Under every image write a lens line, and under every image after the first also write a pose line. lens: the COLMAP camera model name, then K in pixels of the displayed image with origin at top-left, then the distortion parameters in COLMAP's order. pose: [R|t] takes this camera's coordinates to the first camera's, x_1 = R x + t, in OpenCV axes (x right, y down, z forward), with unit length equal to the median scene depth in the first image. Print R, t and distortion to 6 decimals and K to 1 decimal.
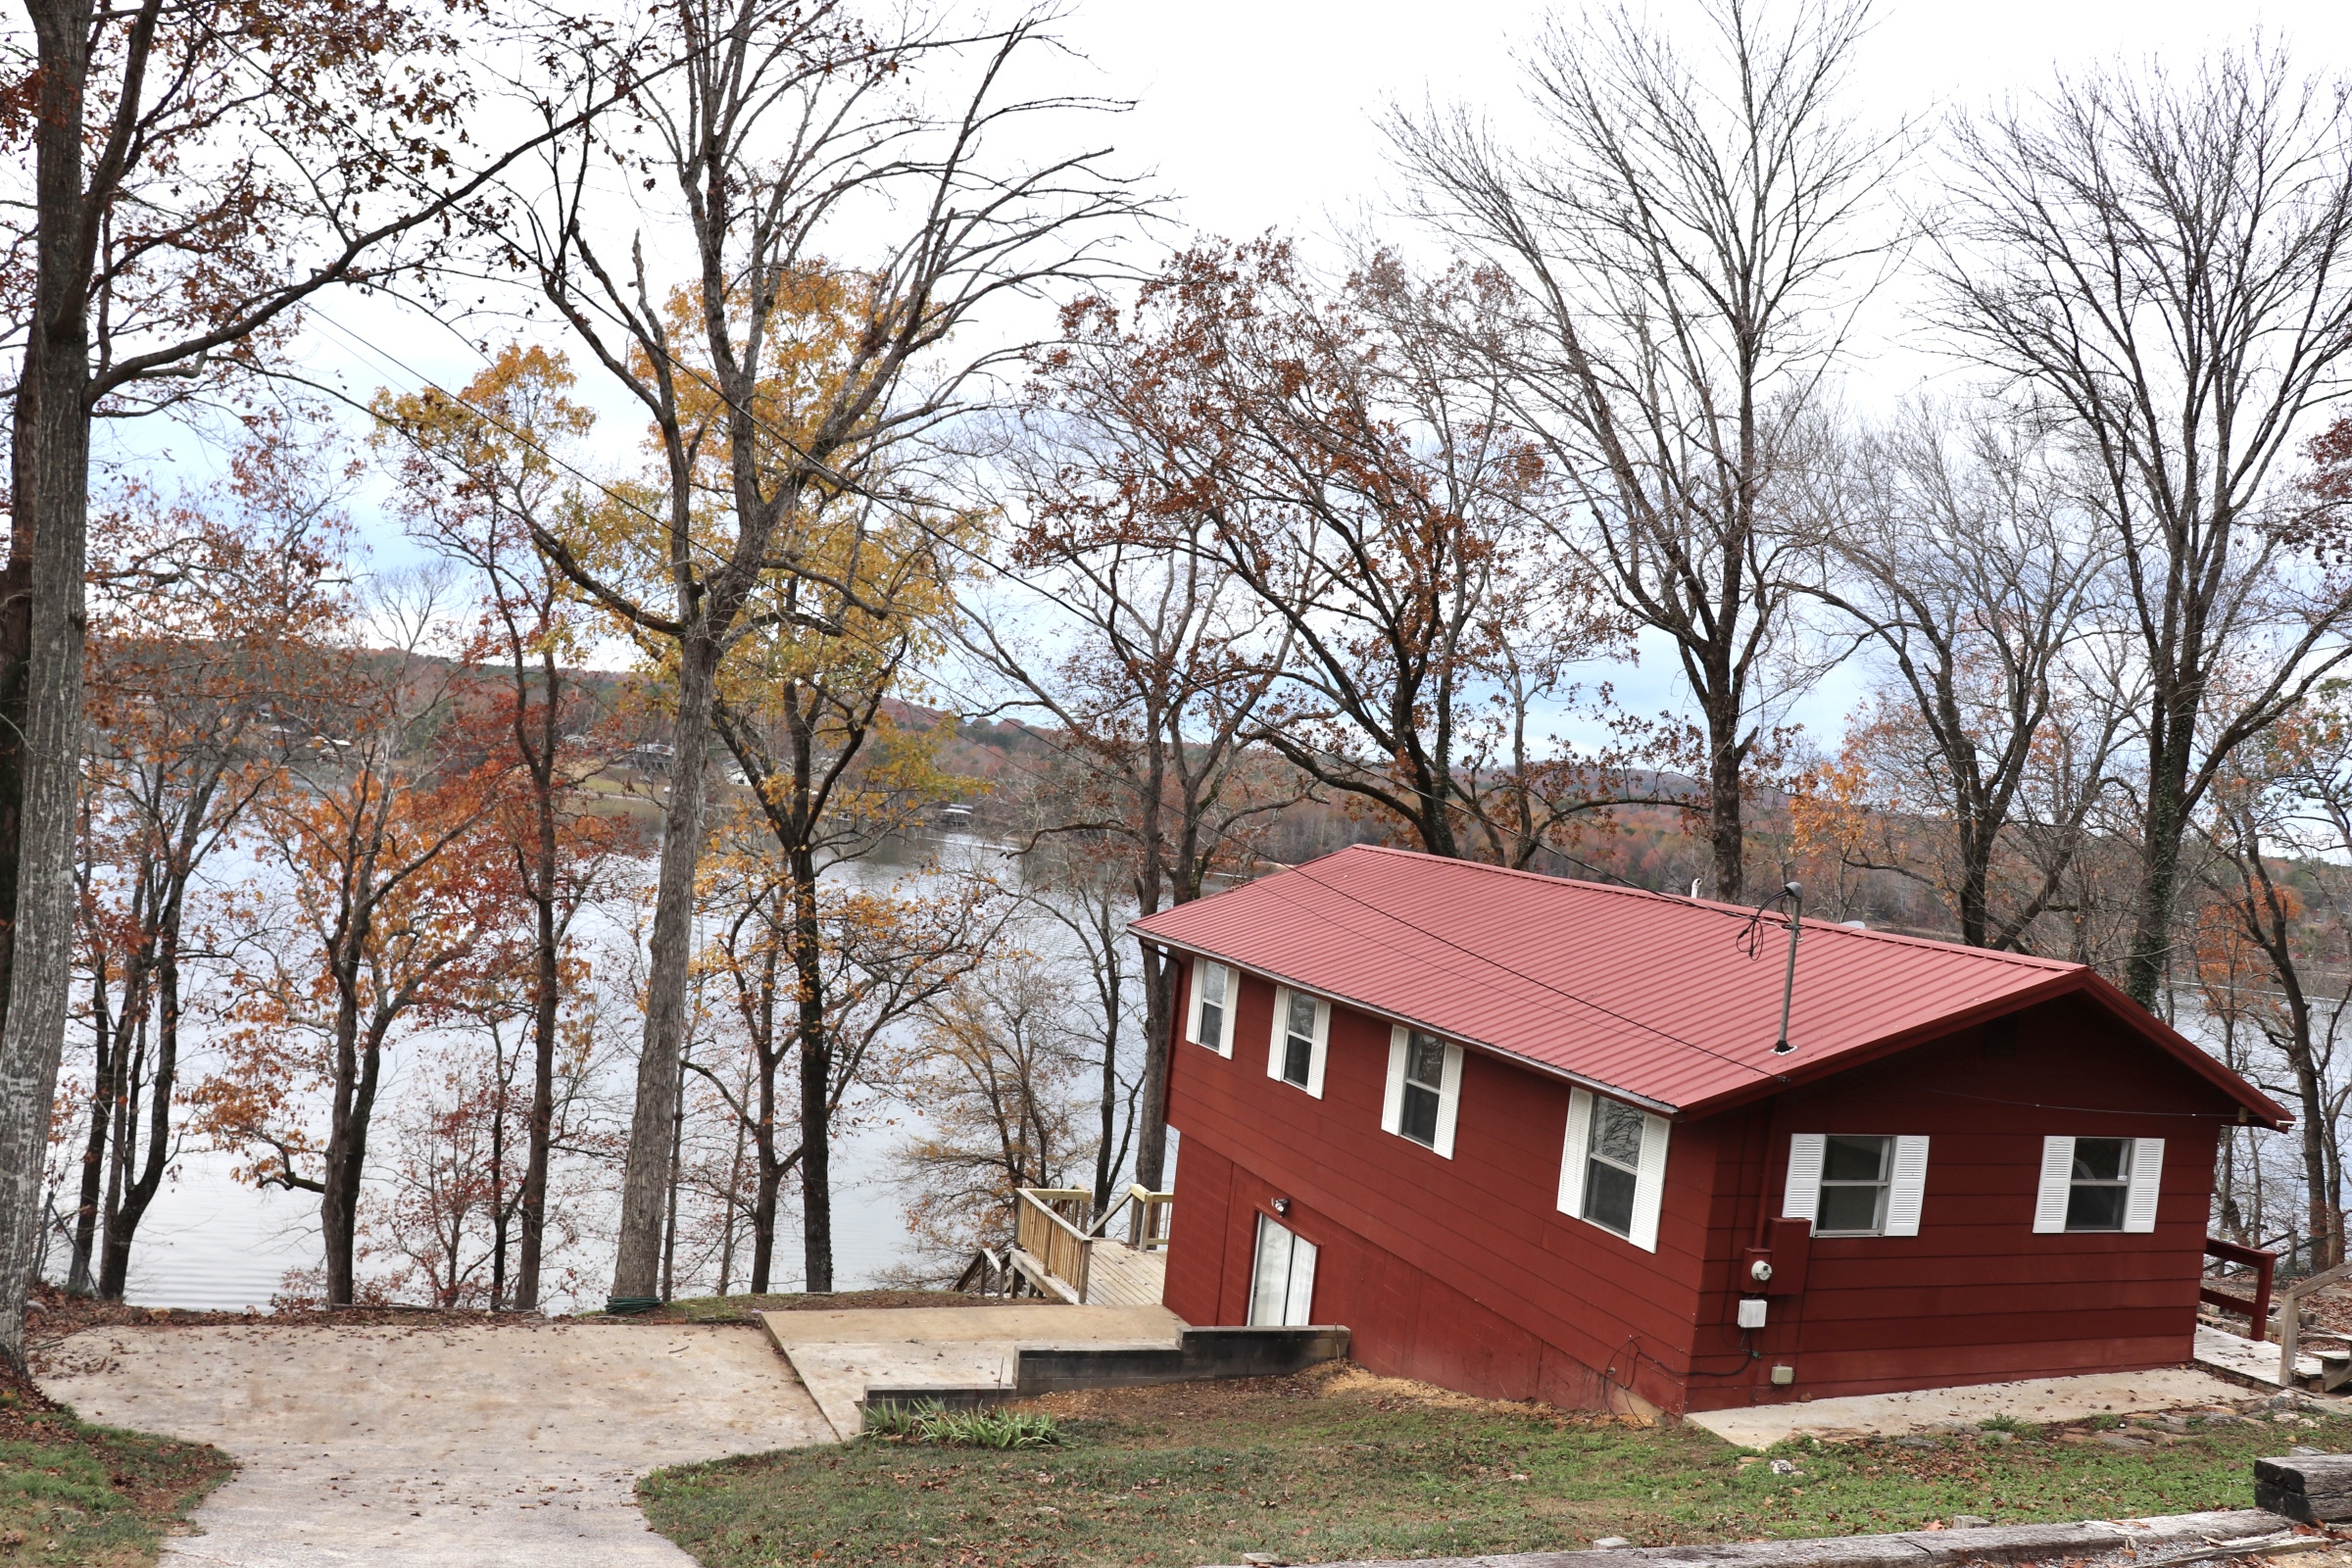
lens RADIAL K [[1948.3, 0, 1176.0], [0, 1948.3, 784.0], [0, 0, 1]] dist [-0.175854, 0.173724]
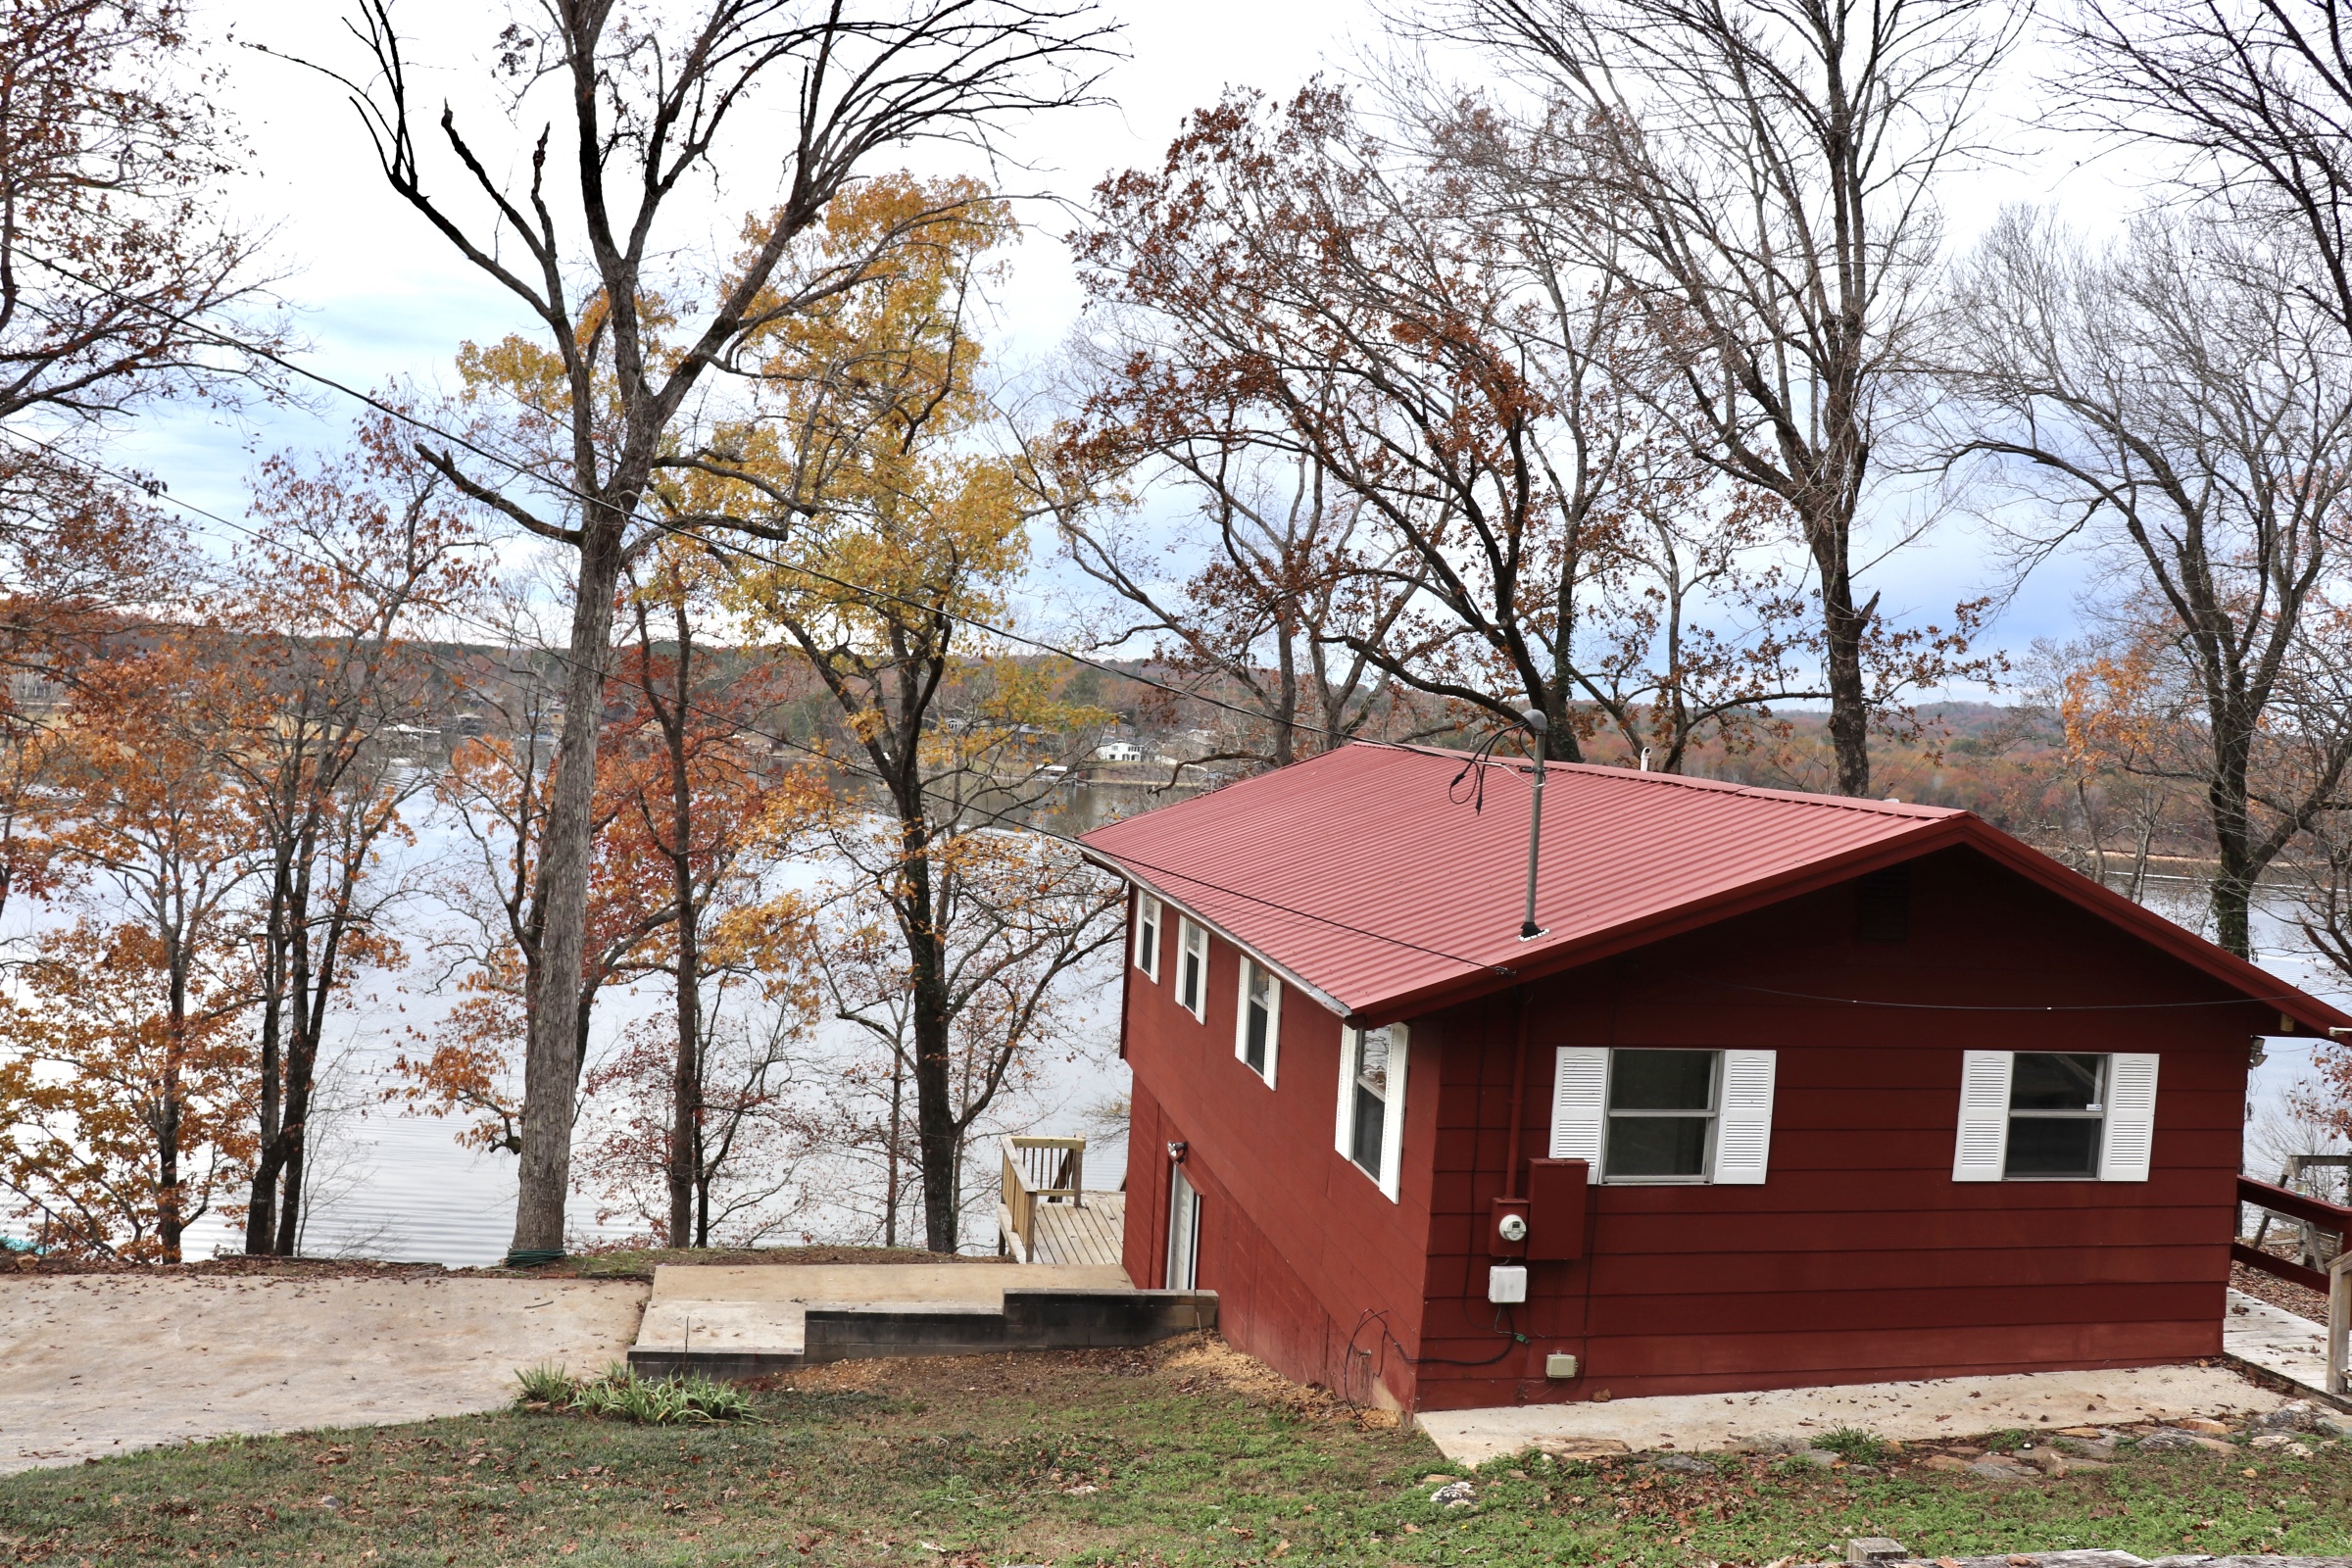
lens RADIAL K [[1948.3, 0, 1176.0], [0, 1948.3, 784.0], [0, 0, 1]] dist [-0.175854, 0.173724]
pose [[0.980029, -0.039040, -0.194985, 0.298572], [0.042420, 0.999013, 0.013188, 0.057950], [0.194278, -0.021196, 0.980718, 0.207686]]
